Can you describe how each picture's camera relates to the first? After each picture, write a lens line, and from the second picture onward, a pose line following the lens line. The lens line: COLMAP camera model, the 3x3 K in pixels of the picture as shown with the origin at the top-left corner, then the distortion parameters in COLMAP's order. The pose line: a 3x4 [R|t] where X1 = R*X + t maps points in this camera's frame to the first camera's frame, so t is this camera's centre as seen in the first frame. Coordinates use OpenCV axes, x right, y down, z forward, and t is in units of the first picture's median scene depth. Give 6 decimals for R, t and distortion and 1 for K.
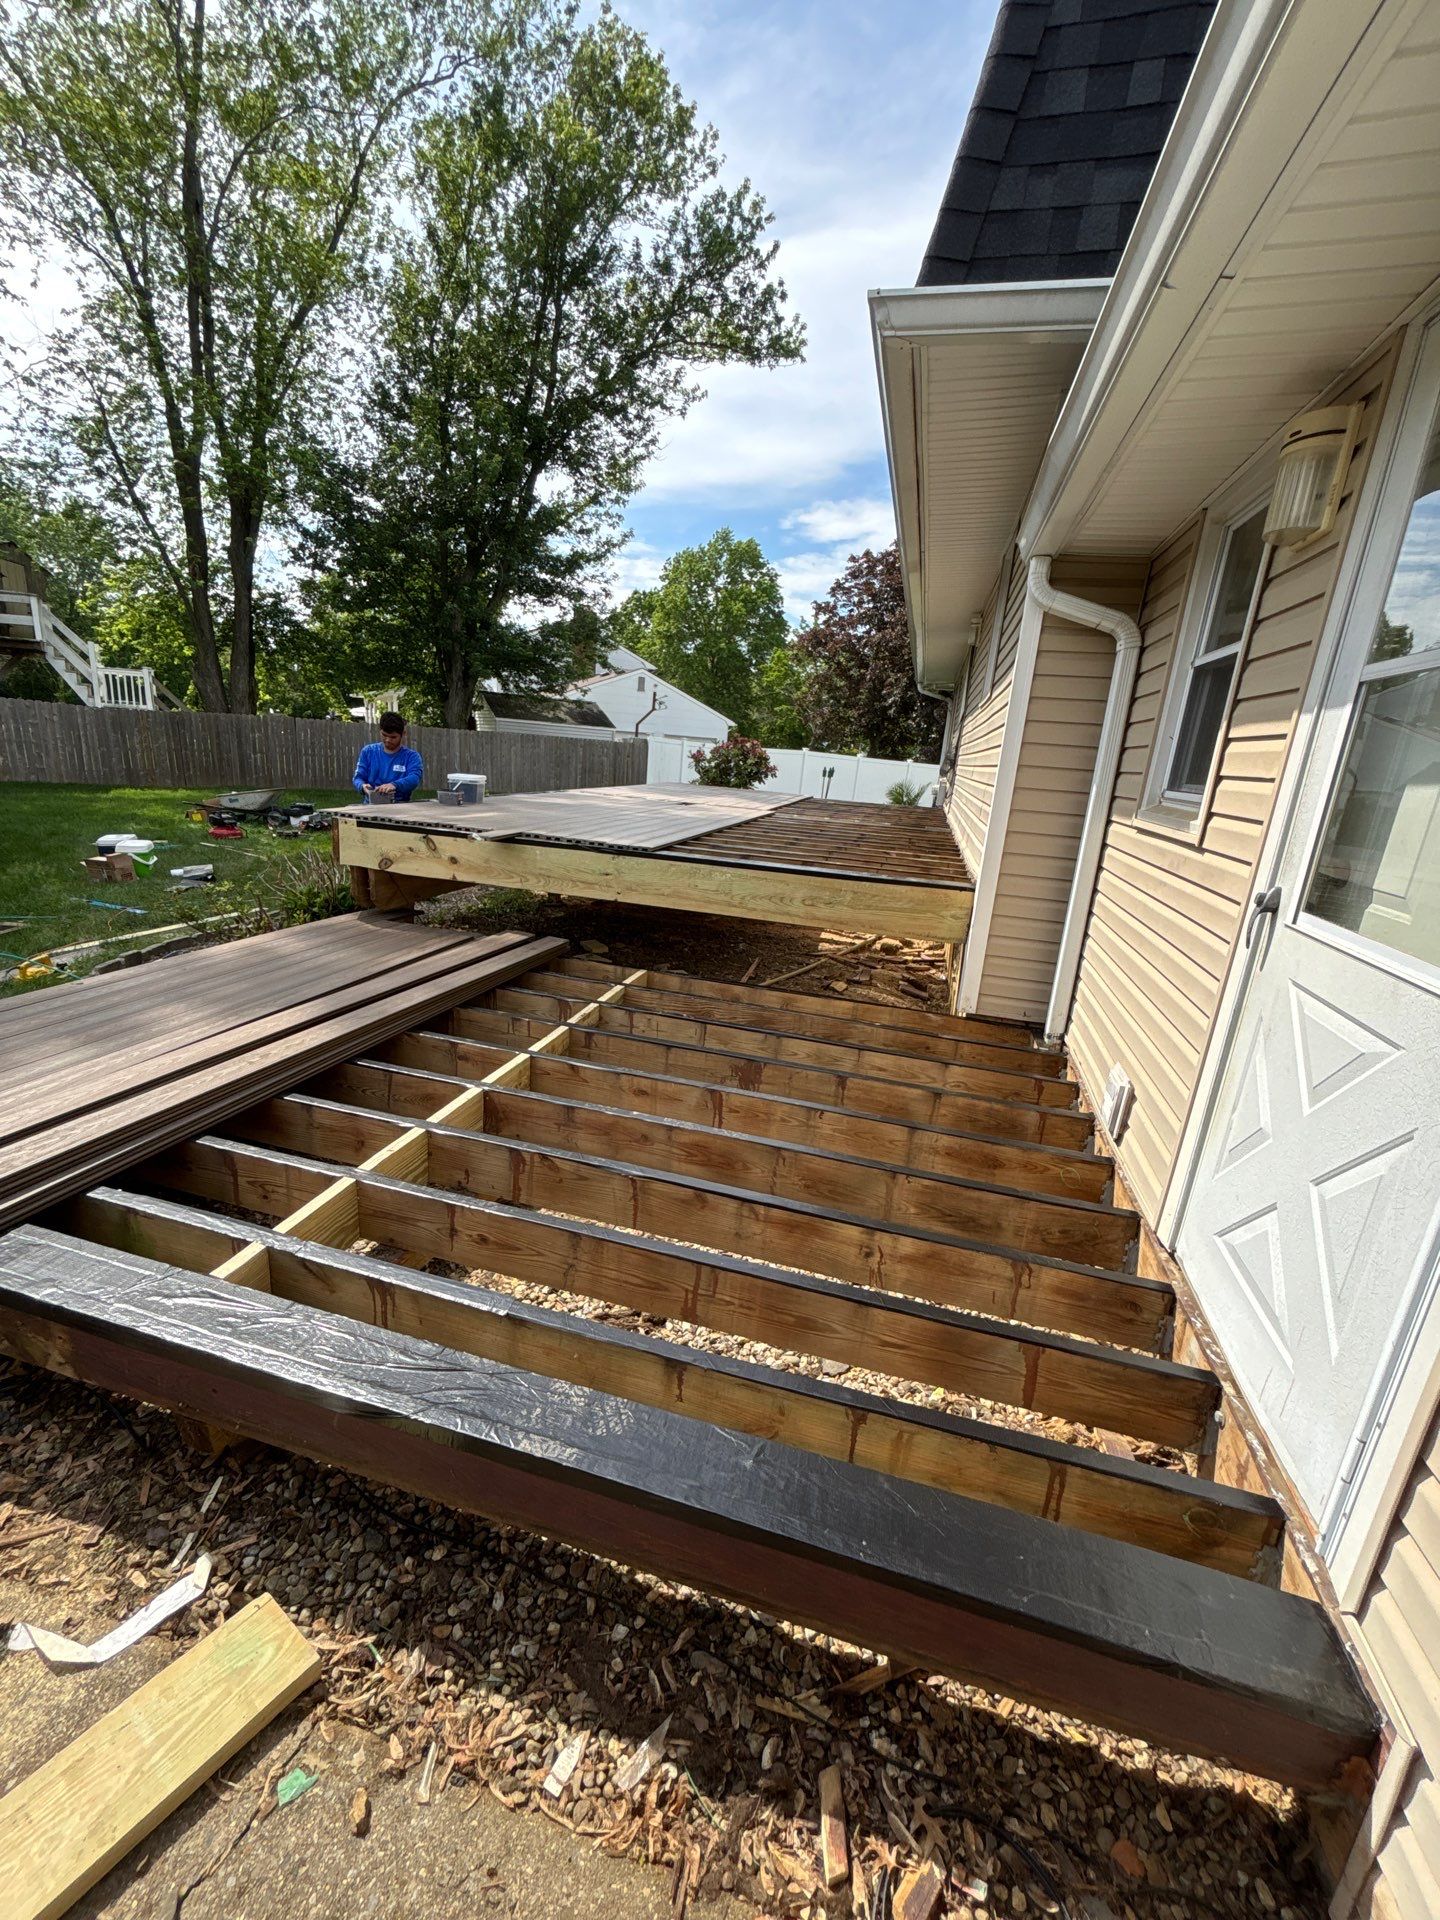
lens RADIAL K [[775.2, 0, 720.0], [0, 775.2, 960.0], [0, 0, 1]] dist [-0.010712, 0.006434]
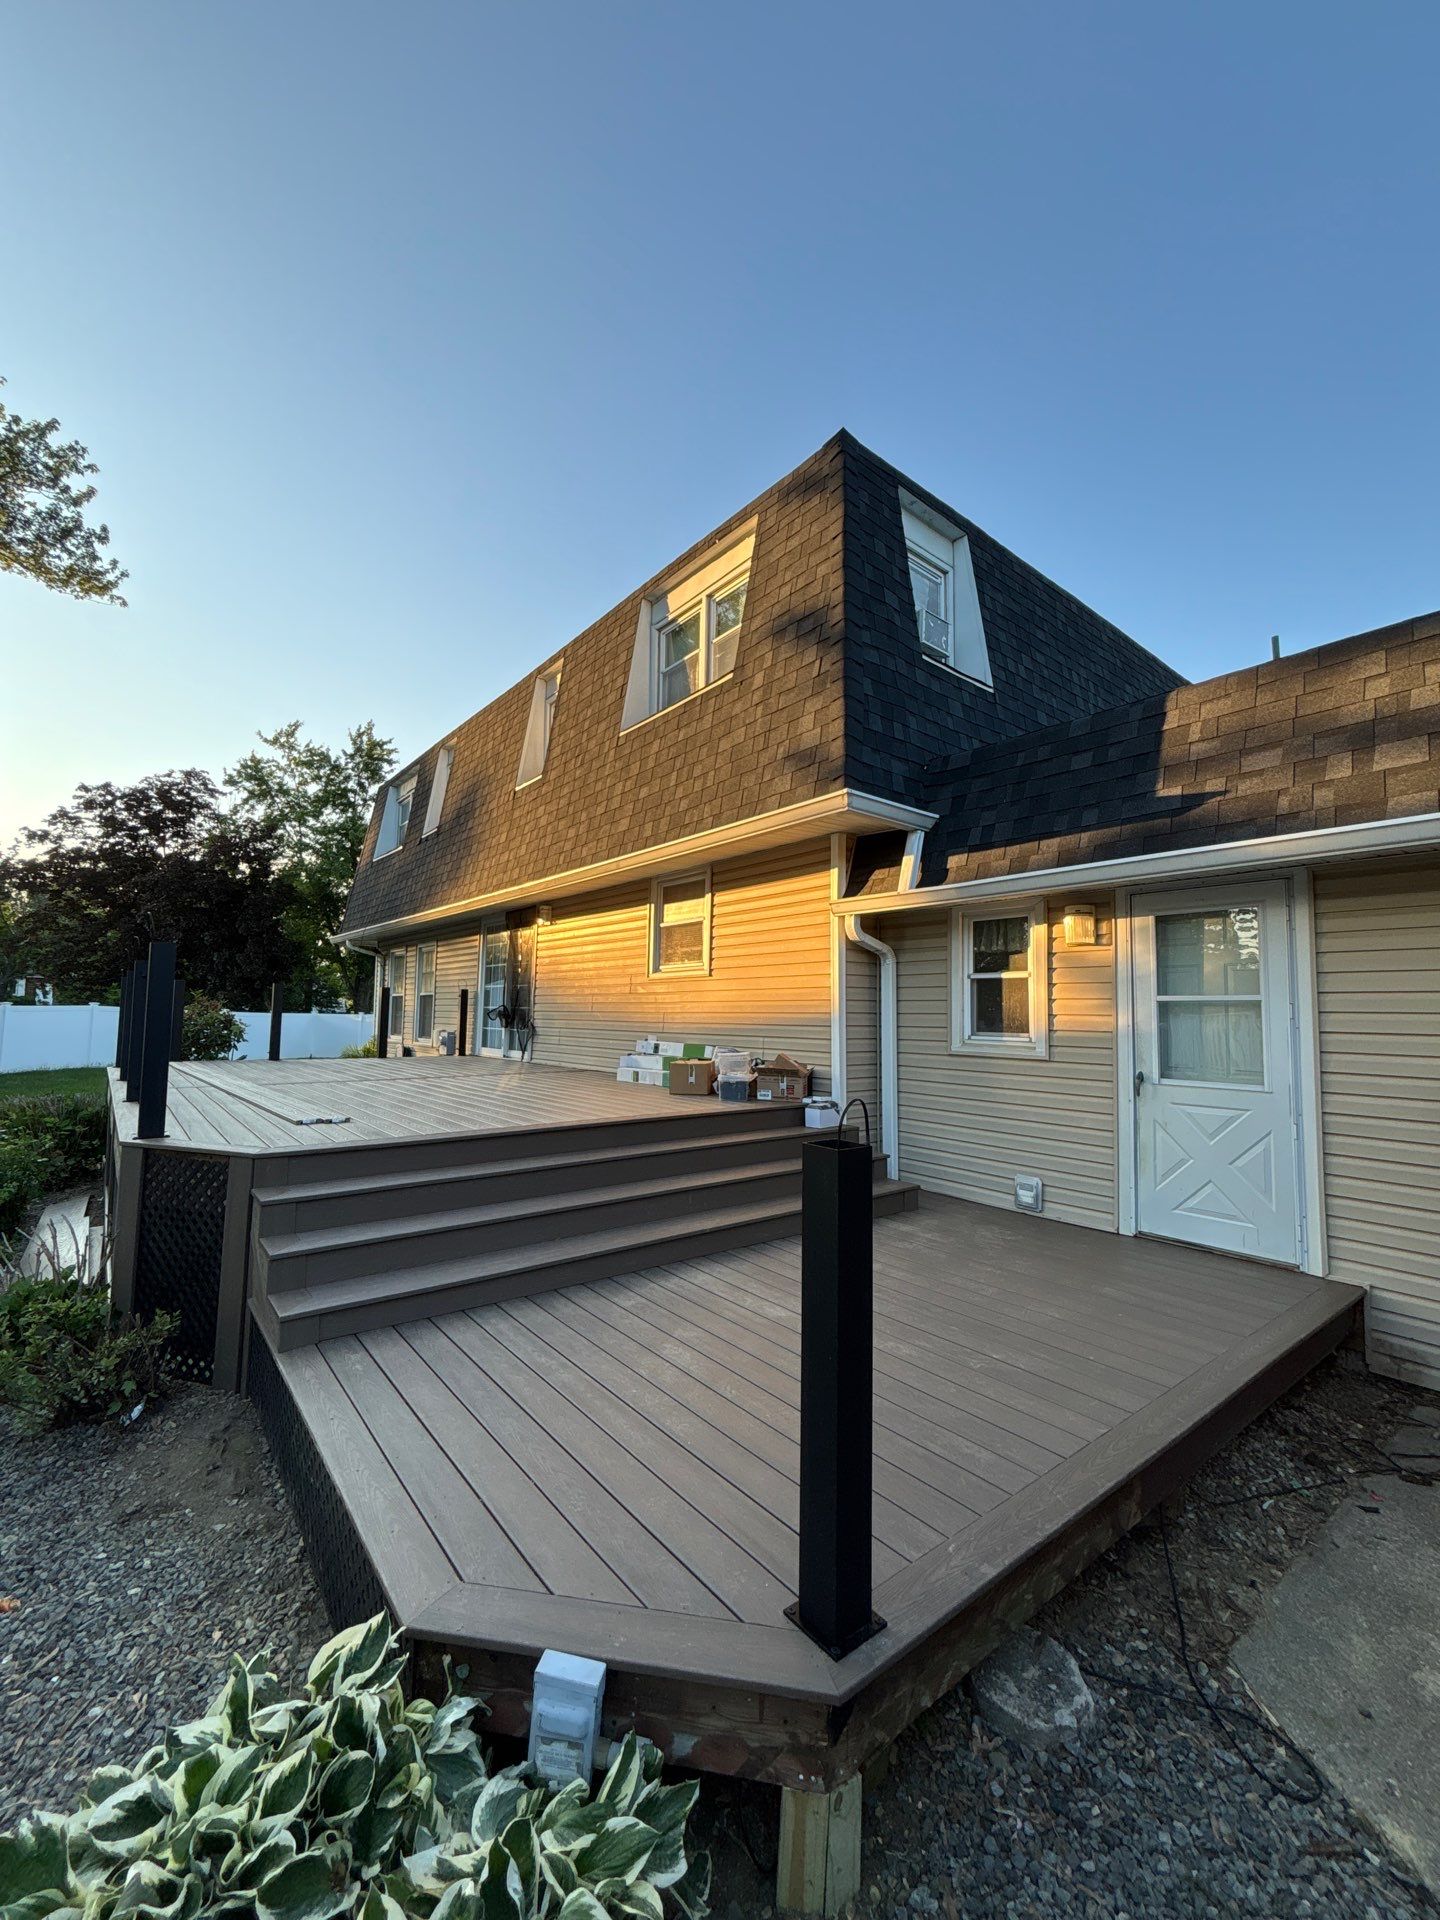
lens RADIAL K [[770.9, 0, 717.9], [0, 770.9, 960.4], [0, 0, 1]] dist [-0.000264, 0.000611]
pose [[0.595657, -0.007819, 0.803201, -0.231449], [0.242073, 0.955209, -0.170223, -0.036174], [-0.765894, 0.295828, 0.570870, 0.047447]]
